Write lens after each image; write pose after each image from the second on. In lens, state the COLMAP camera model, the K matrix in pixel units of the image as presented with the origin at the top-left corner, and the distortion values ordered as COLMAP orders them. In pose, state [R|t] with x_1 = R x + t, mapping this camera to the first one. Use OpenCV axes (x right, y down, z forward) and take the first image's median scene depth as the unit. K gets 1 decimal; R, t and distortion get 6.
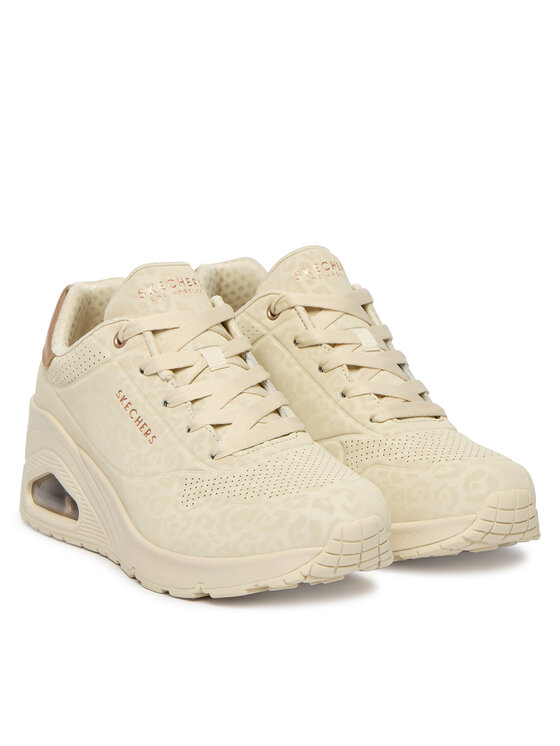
lens RADIAL K [[2196.0, 0, 280.0], [0, 2196.0, 373.0], [0, 0, 1]] dist [0.004794, 0.063759]
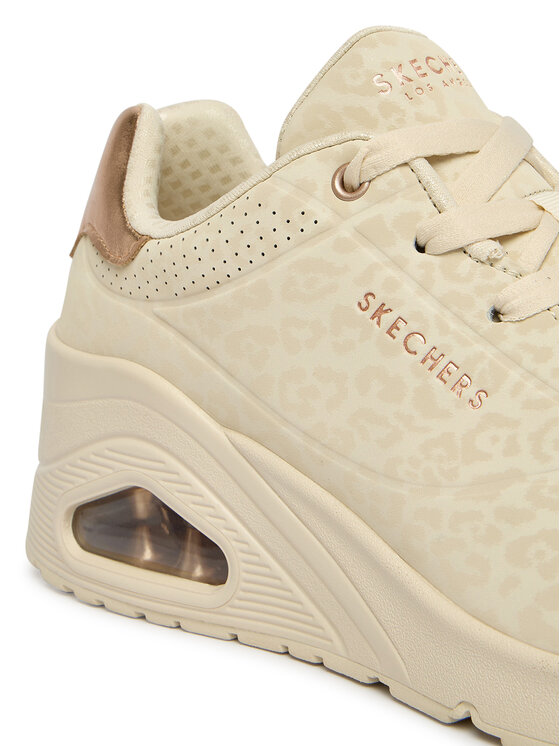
lens RADIAL K [[1282.1, 0, 280.0], [0, 1282.1, 296.5], [0, 0, 1]] dist [-0.032078, -0.094347]
pose [[0.938768, -0.039545, 0.342273, -0.178032], [0.055669, 0.997748, -0.037409, 0.017306], [-0.340023, 0.054173, 0.938856, 0.764614]]
